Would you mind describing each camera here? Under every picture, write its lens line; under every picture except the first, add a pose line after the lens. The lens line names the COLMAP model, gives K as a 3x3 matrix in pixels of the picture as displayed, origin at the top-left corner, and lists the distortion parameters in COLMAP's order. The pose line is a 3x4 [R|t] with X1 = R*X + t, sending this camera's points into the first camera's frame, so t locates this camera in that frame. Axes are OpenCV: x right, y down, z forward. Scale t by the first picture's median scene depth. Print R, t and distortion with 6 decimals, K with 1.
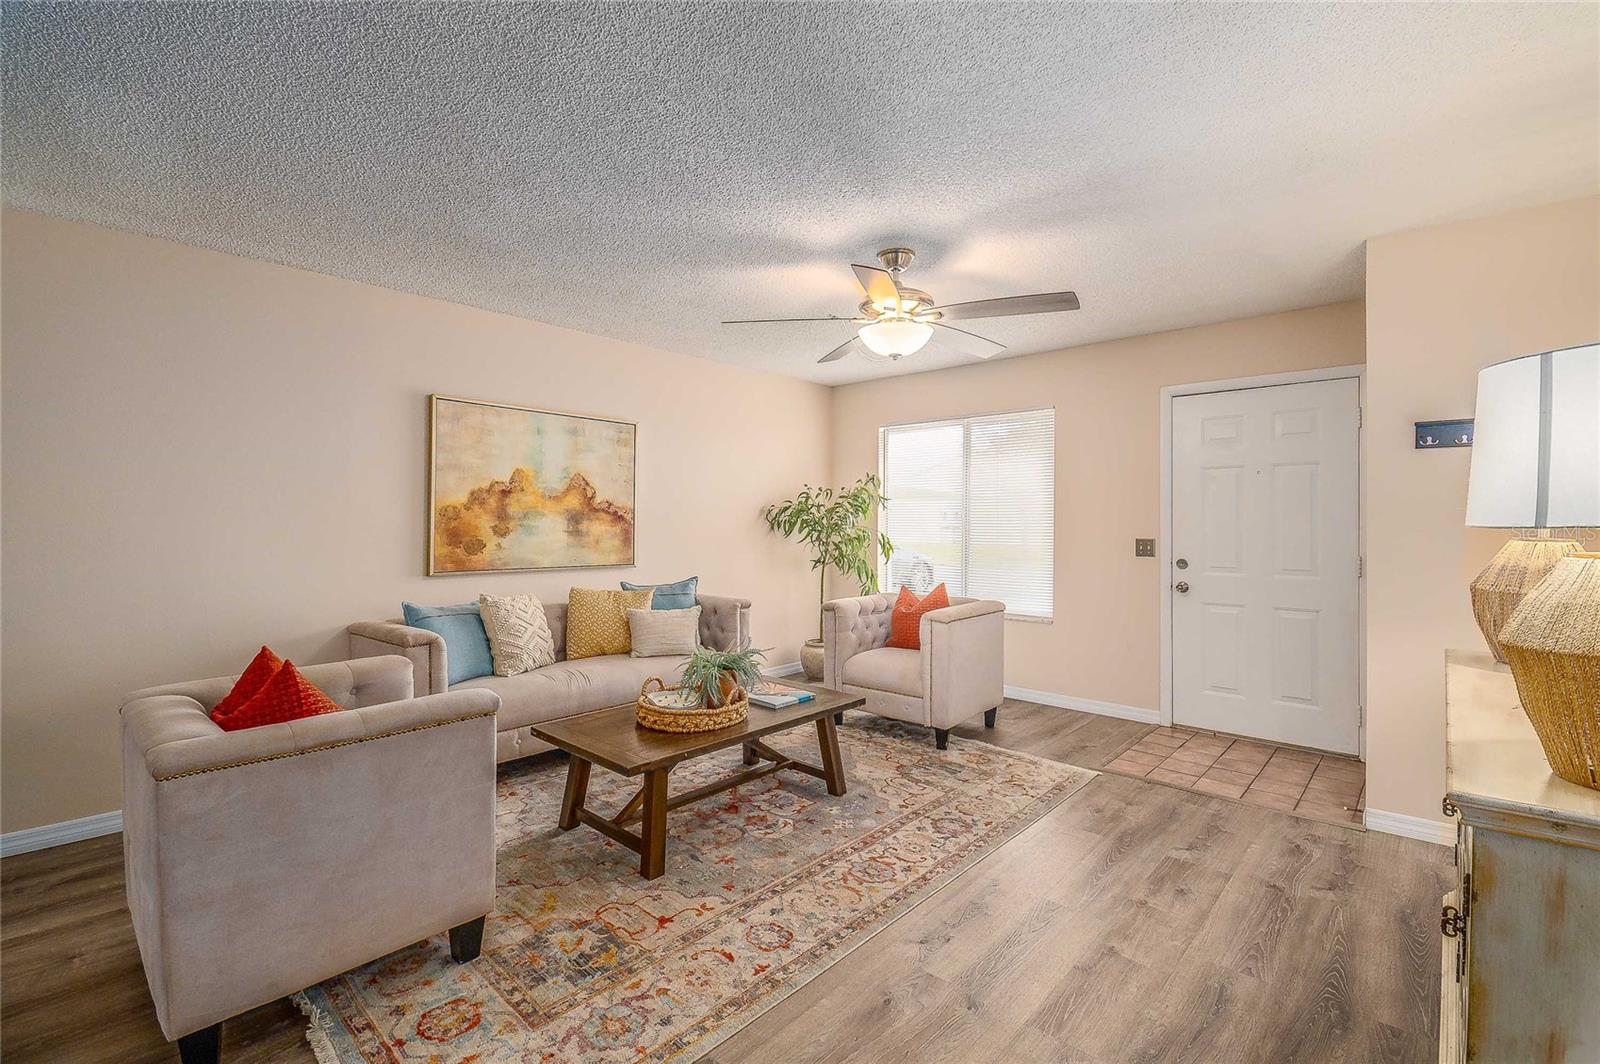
lens RADIAL K [[709.9, 0, 826.1], [0, 709.9, 524.3], [0, 0, 1]] dist [0.013528, -0.002553]
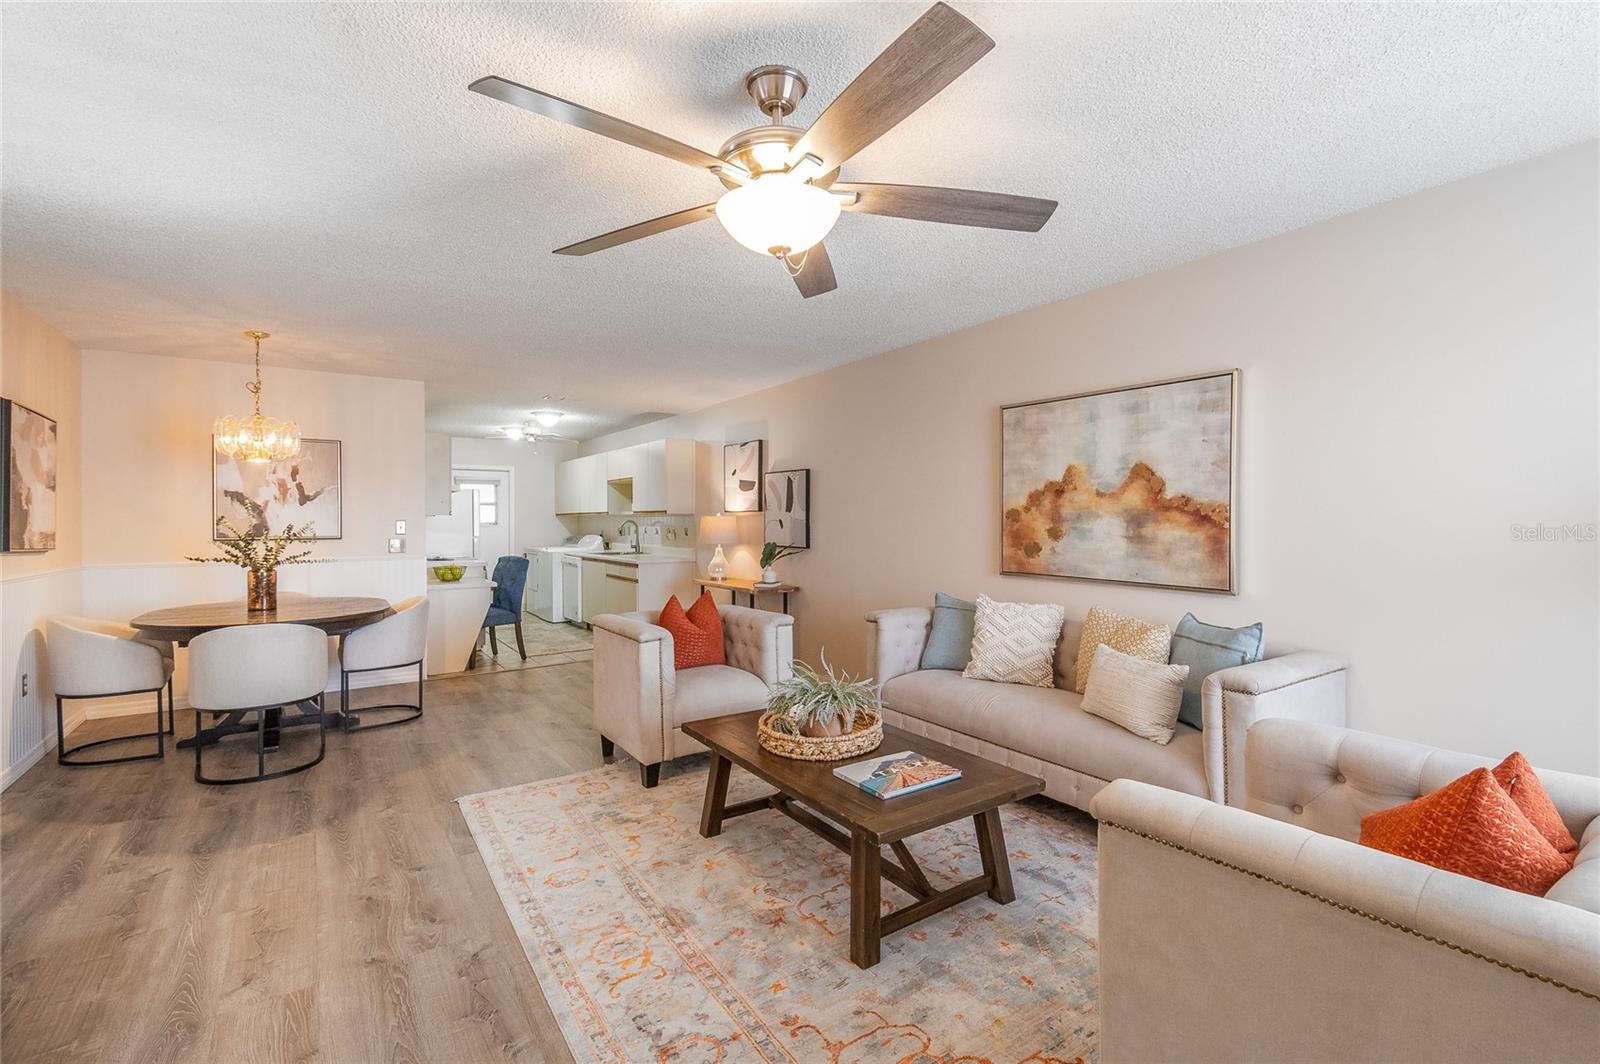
lens RADIAL K [[709.9, 0, 798.2], [0, 709.9, 529.9], [0, 0, 1]] dist [0.013528, -0.002553]
pose [[-0.254873, 0.013731, -0.966877, 0.522404], [0.002676, 0.999905, 0.013495, -0.009780], [0.966971, 0.000852, -0.254886, 0.905549]]
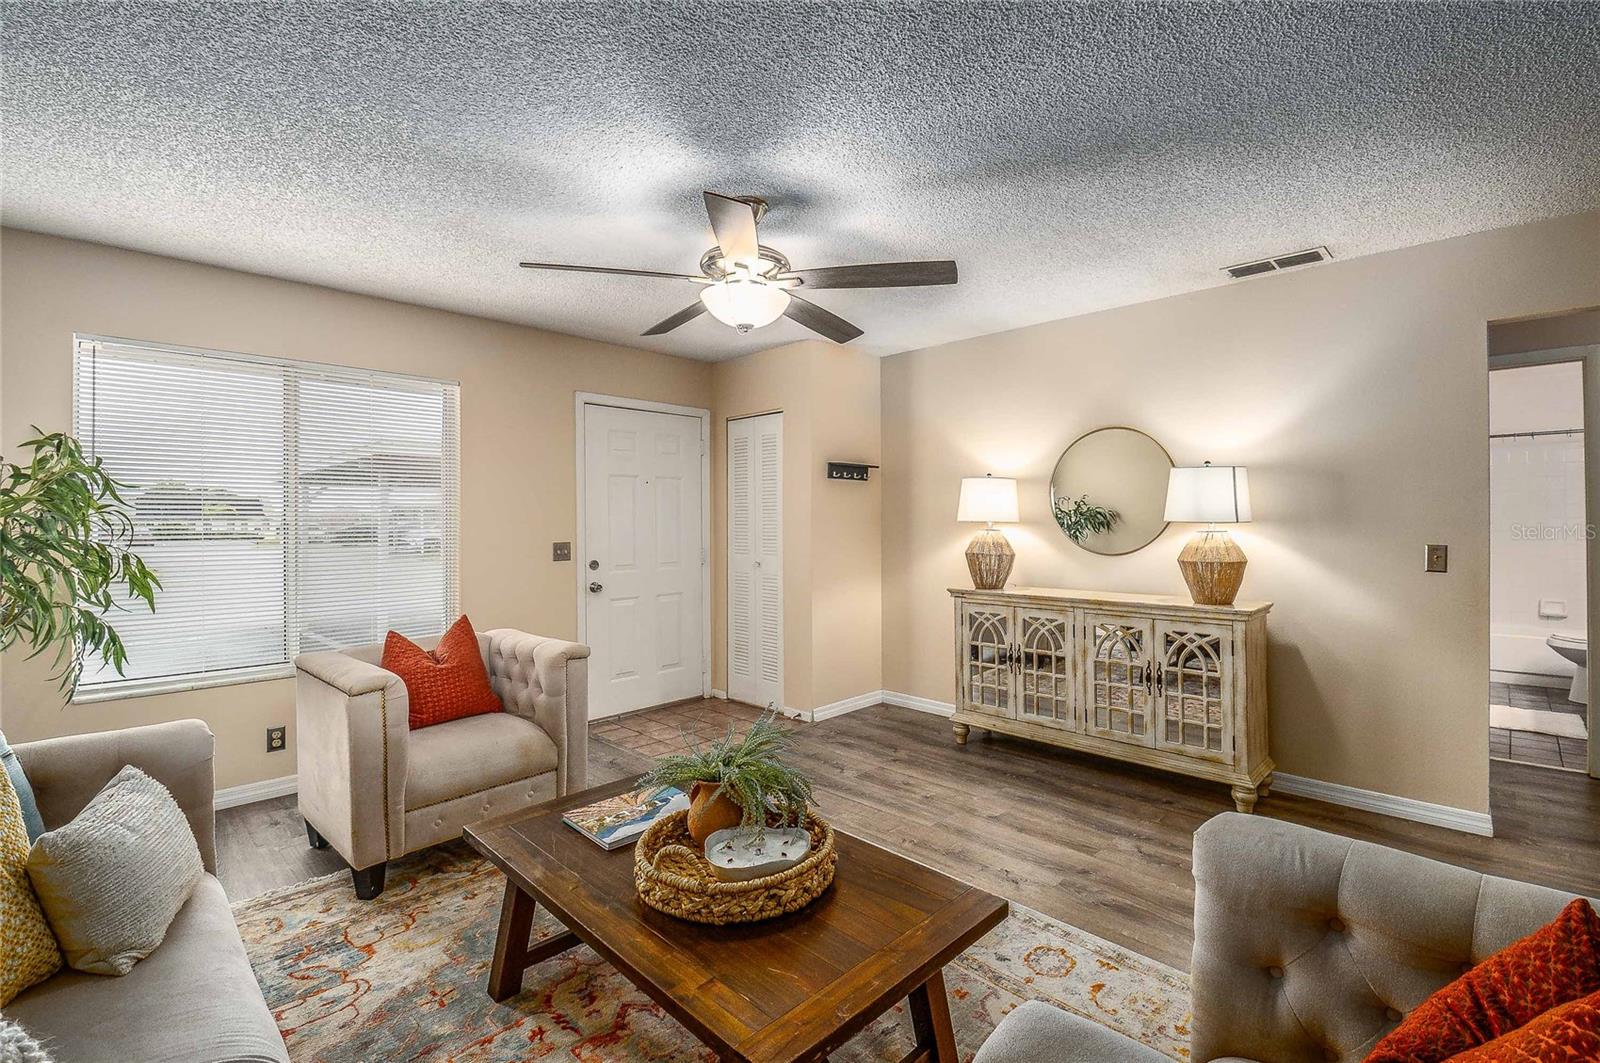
lens RADIAL K [[709.9, 0, 808.3], [0, 709.9, 521.3], [0, 0, 1]] dist [0.013528, -0.002553]
pose [[0.055617, -0.004130, 0.998444, -0.568769], [0.009474, 0.999949, 0.003609, -0.010228], [-0.998407, 0.009258, 0.055654, 0.682827]]
